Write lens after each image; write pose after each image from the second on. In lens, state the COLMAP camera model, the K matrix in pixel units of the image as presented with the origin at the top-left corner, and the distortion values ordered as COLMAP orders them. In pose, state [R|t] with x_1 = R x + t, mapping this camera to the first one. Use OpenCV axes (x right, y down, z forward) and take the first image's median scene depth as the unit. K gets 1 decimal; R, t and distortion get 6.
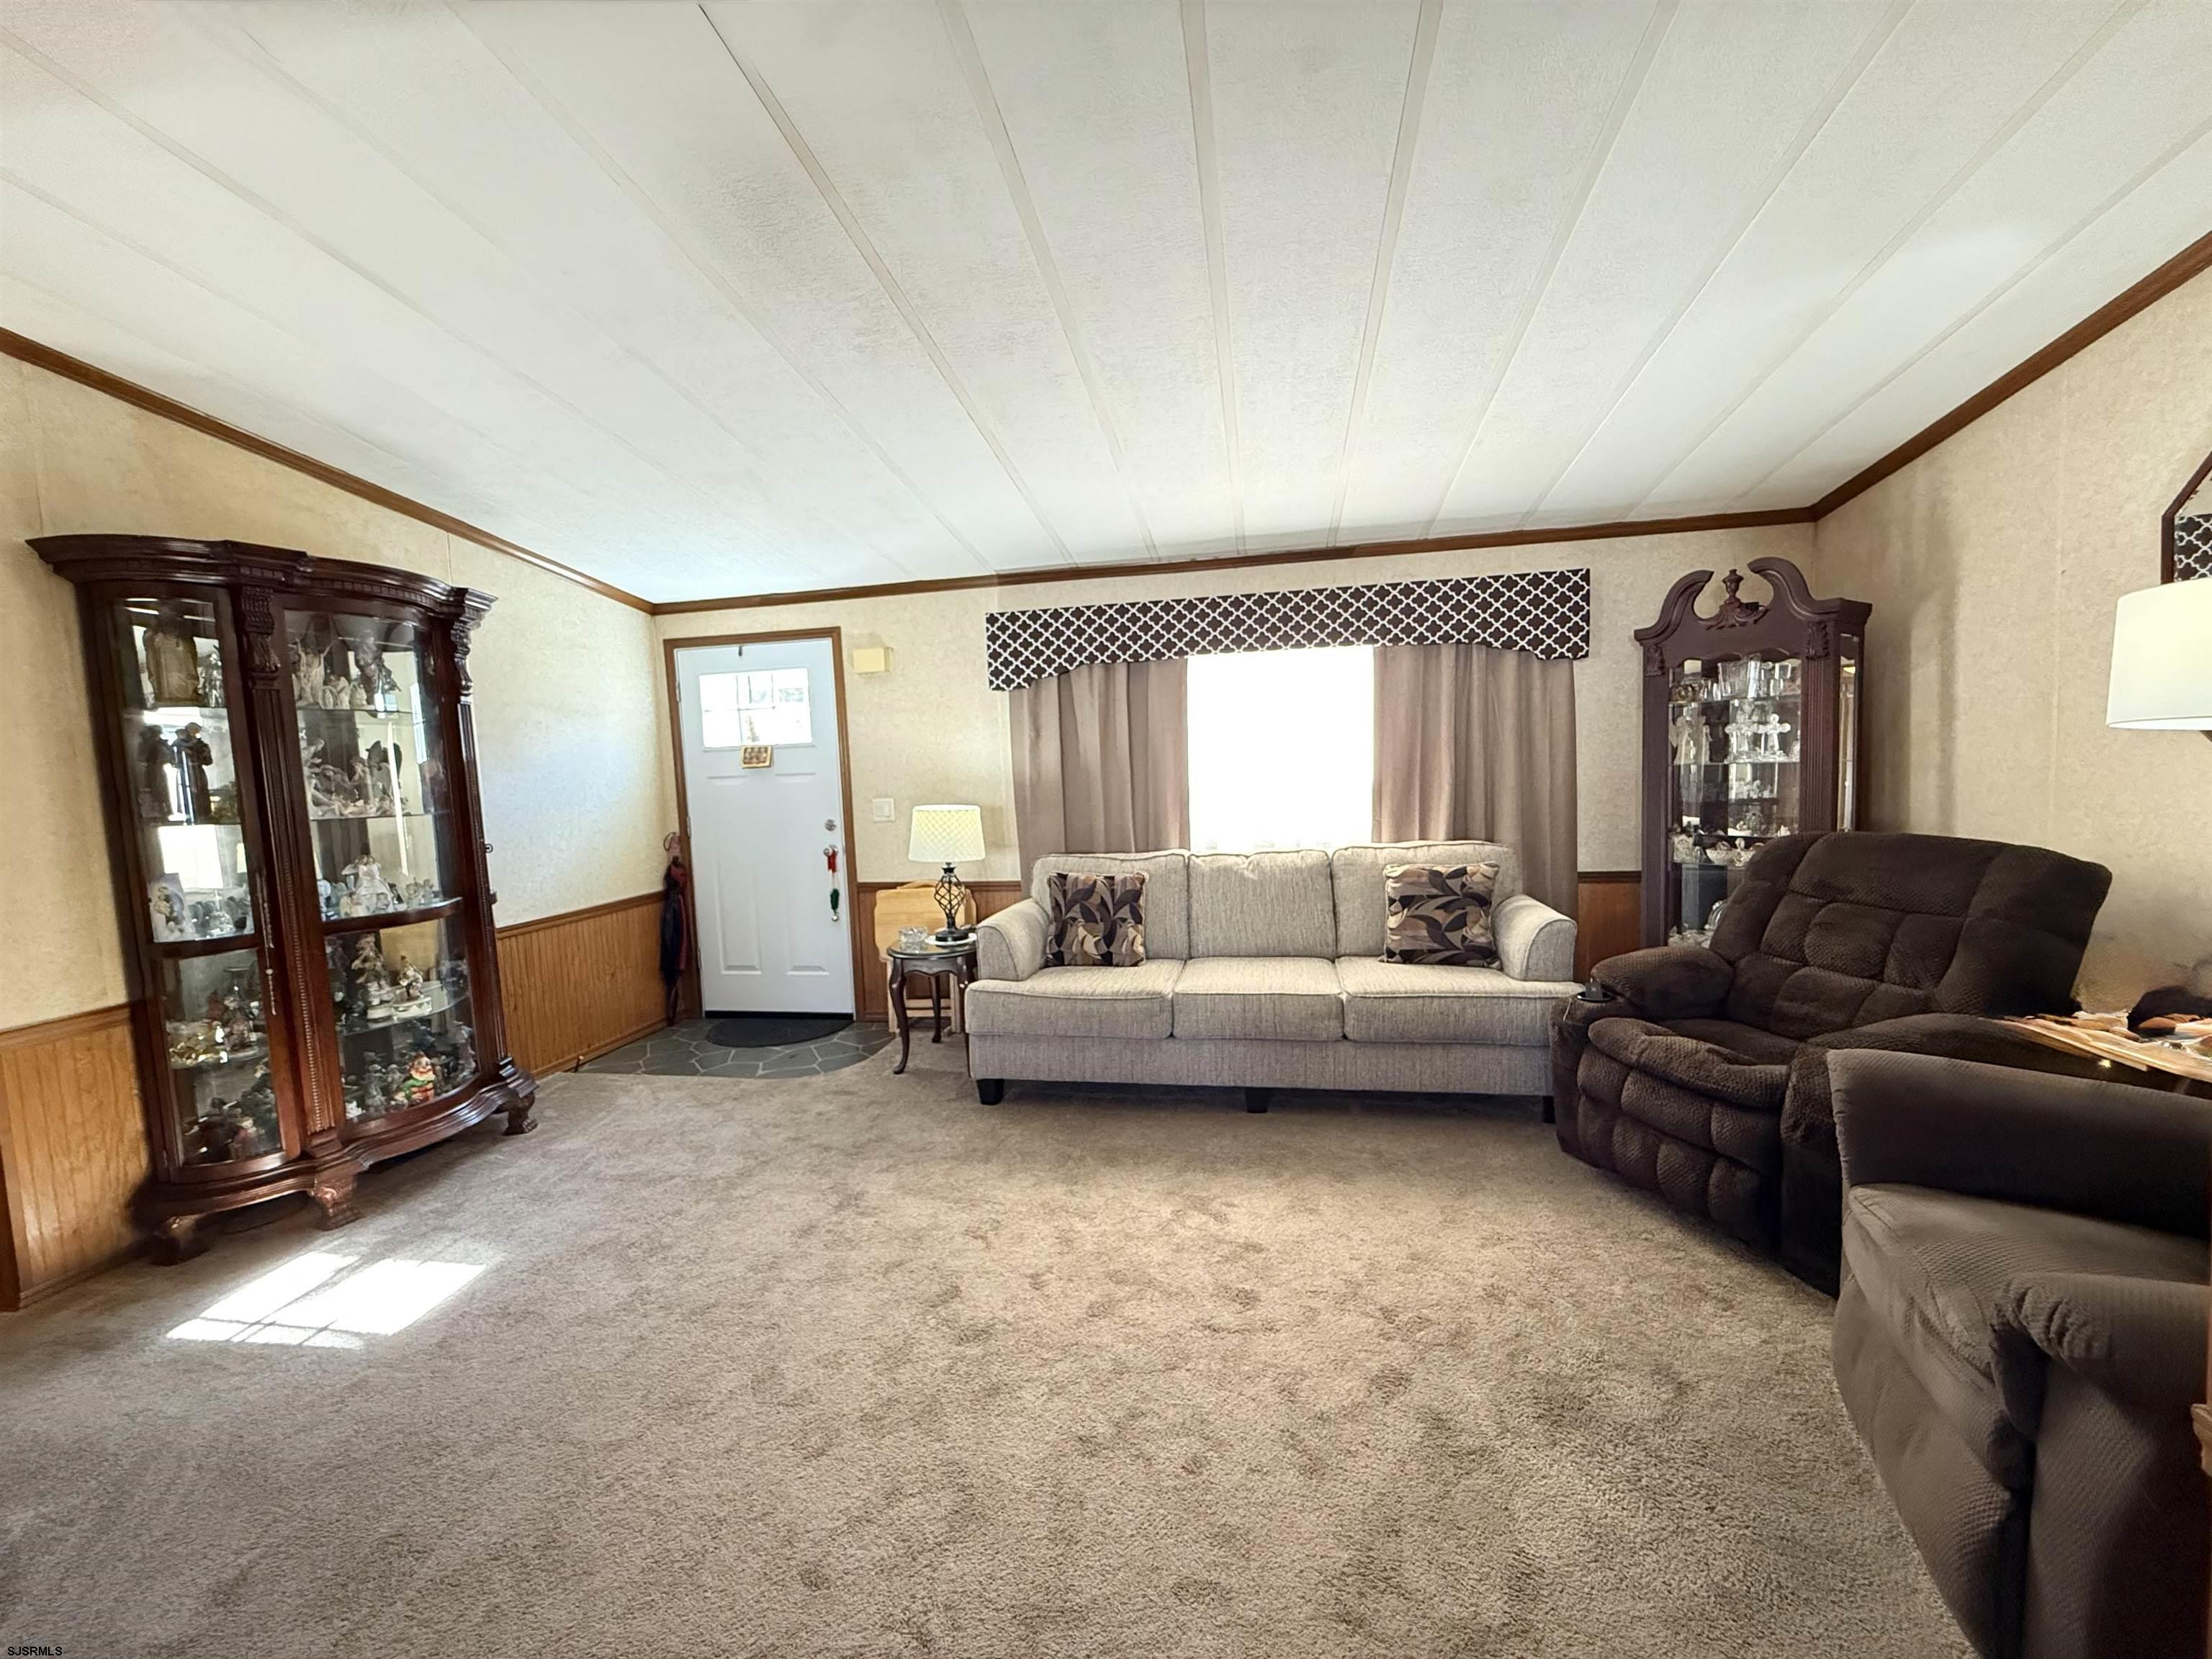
lens RADIAL K [[882.4, 0, 1103.3], [0, 882.4, 830.4], [0, 0, 1]] dist [0.001252, -0.000153]
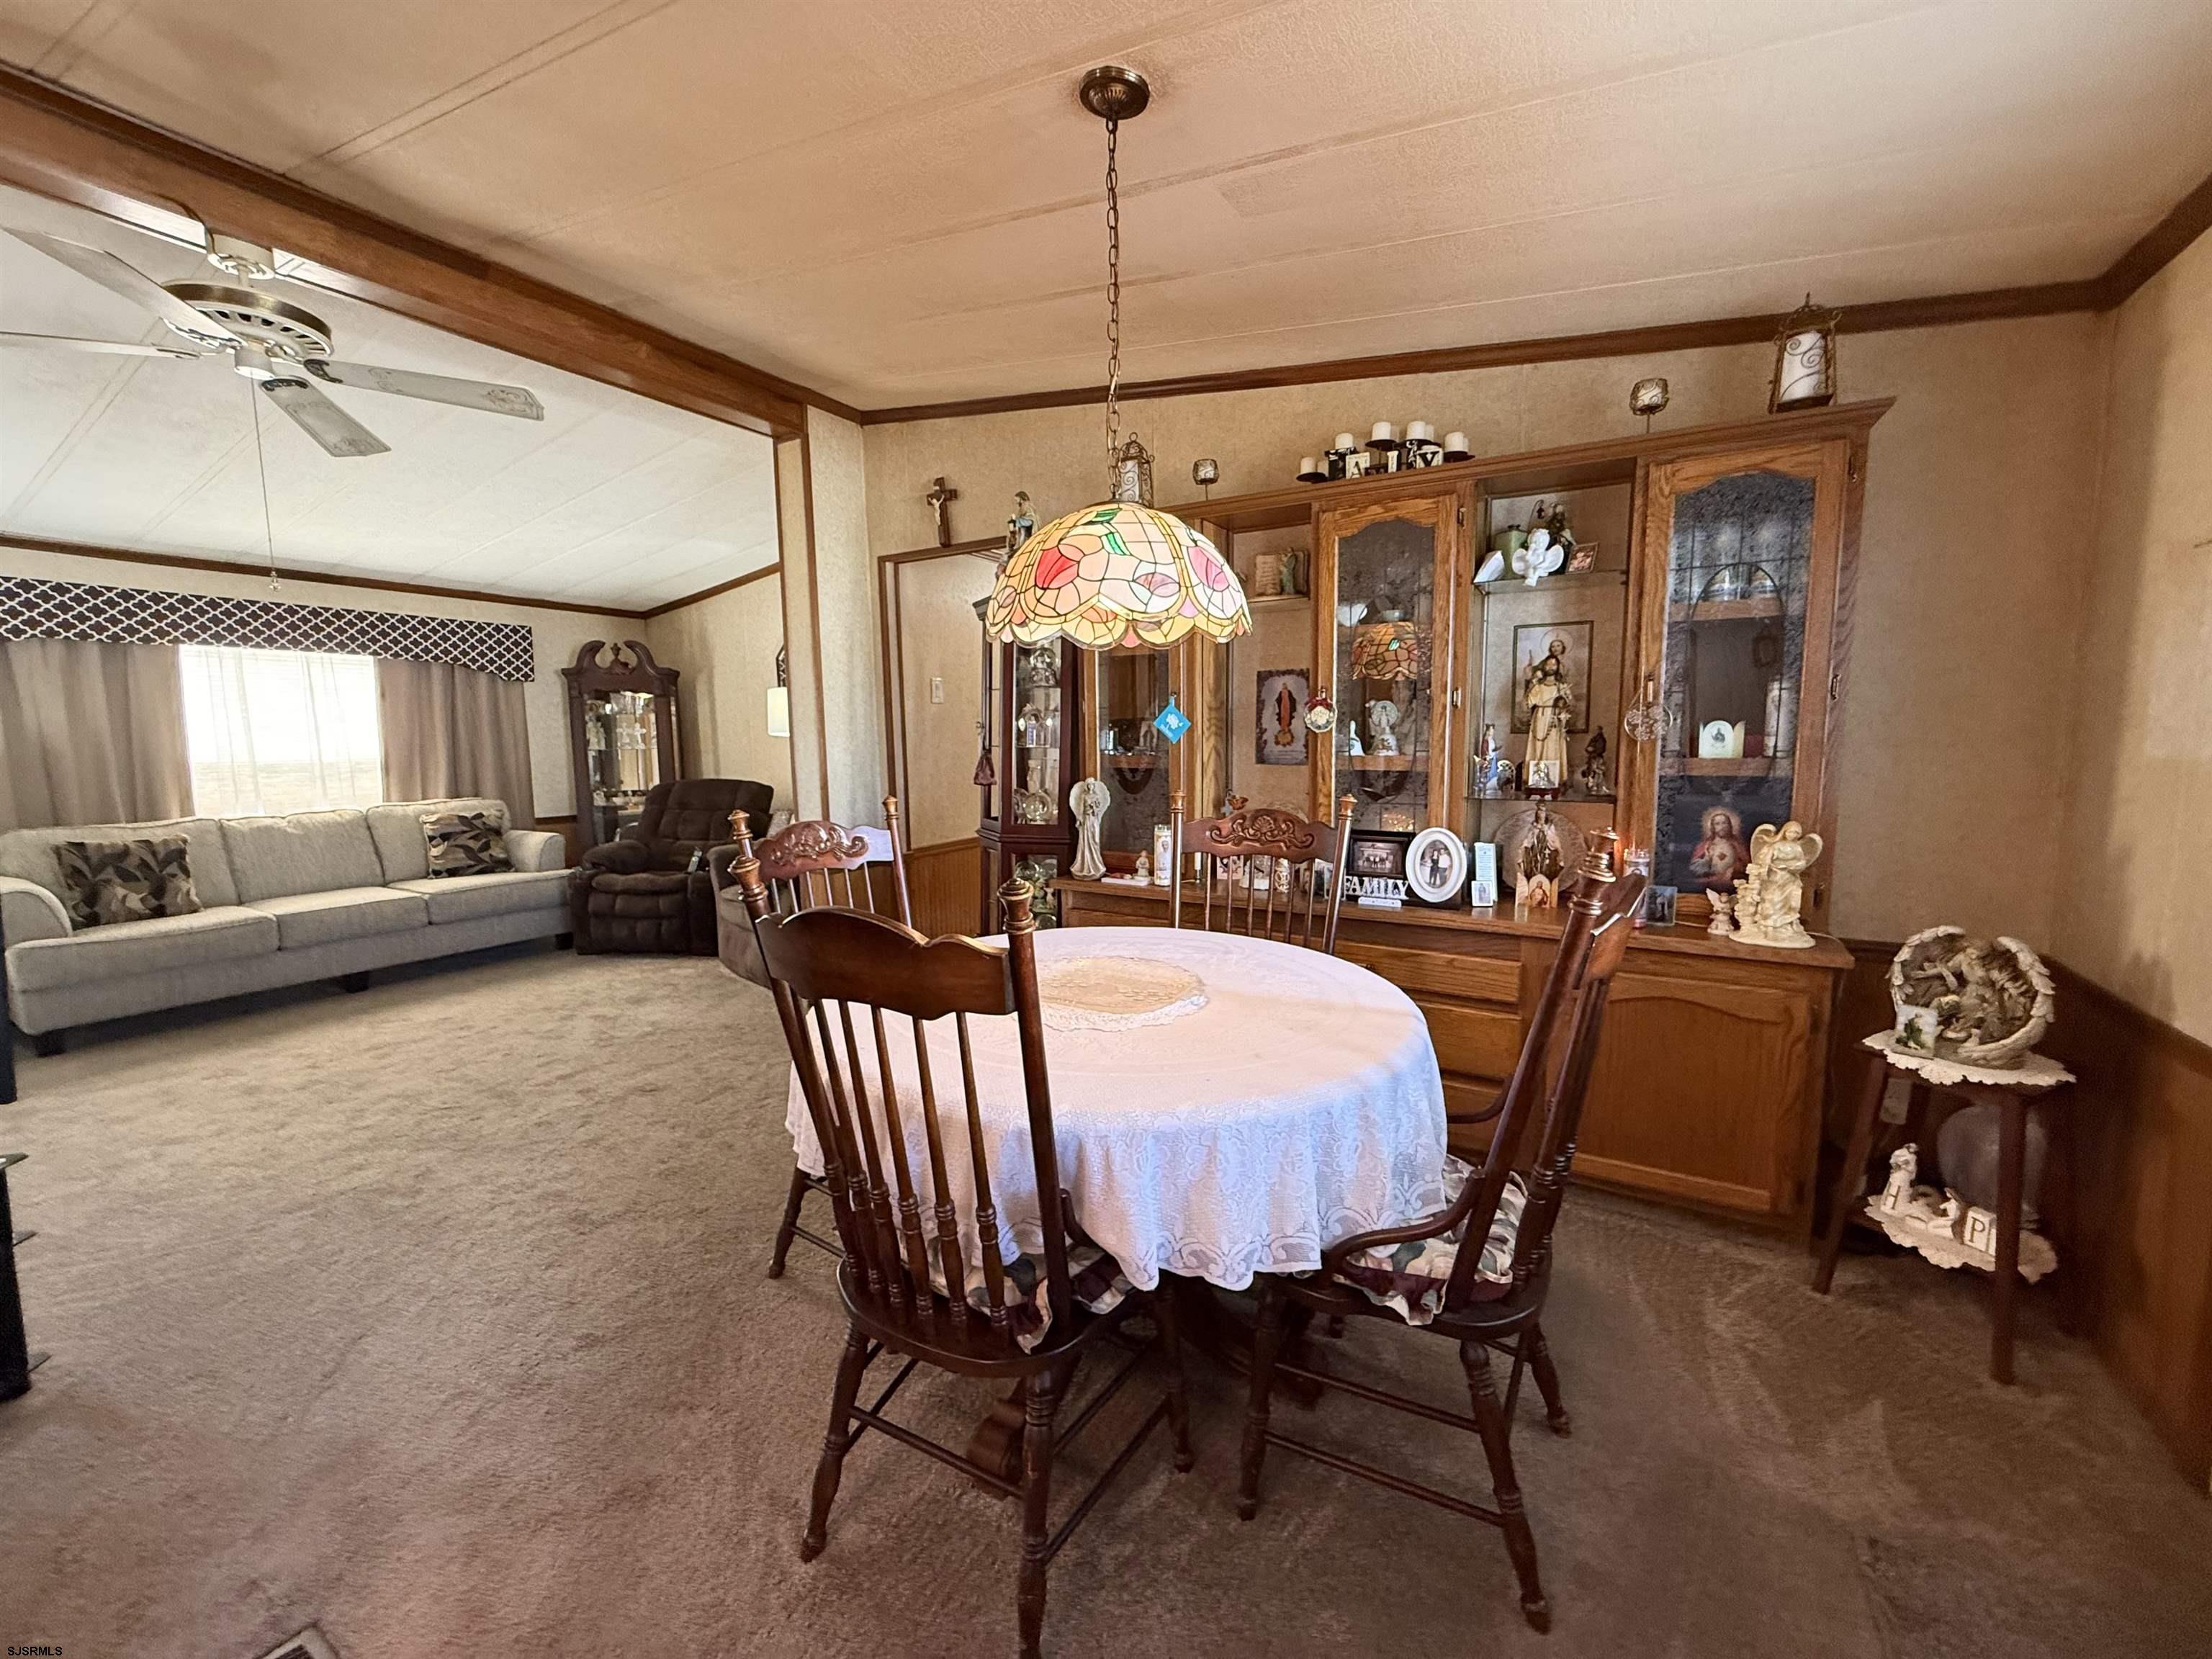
lens RADIAL K [[882.4, 0, 1101.9], [0, 882.4, 830.2], [0, 0, 1]] dist [0.001252, -0.000153]
pose [[0.347689, -0.064014, 0.935422, -0.668342], [0.067429, 0.996791, 0.043151, 0.080338], [-0.935182, 0.048071, 0.350889, -0.563653]]
